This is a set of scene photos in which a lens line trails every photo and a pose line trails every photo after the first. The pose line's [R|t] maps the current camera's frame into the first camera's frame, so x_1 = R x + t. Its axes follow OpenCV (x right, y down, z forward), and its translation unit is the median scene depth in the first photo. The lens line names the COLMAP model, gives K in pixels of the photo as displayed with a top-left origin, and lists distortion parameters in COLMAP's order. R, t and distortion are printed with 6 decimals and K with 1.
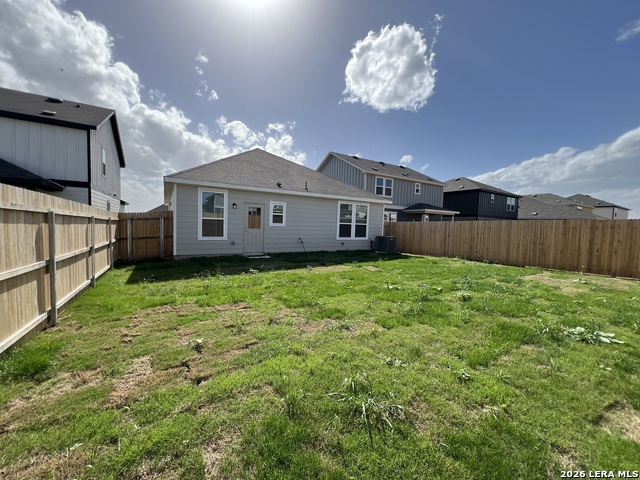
lens RADIAL K [[254.4, 0, 320.0], [0, 254.4, 240.0], [0, 0, 1]] dist [-0.003013, 0.000266]
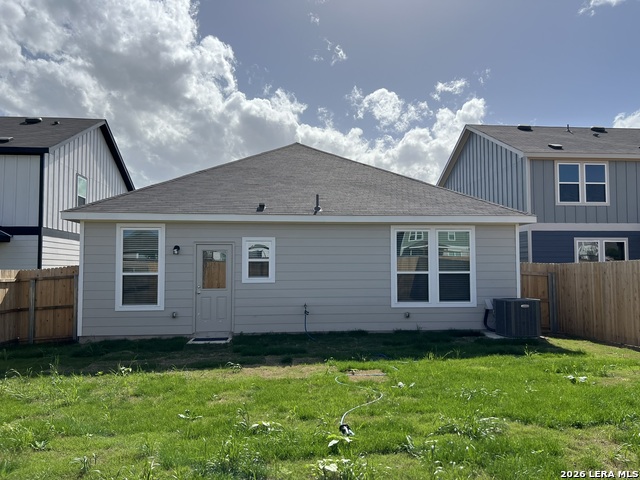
lens RADIAL K [[512.0, 0, 320.0], [0, 512.0, 240.0], [0, 0, 1]] dist [0.121273, -0.187372]
pose [[0.903363, -0.067375, -0.423551, 0.363452], [0.008115, 0.990092, -0.140187, 0.008066], [0.428800, 0.123203, 0.894959, 0.066967]]
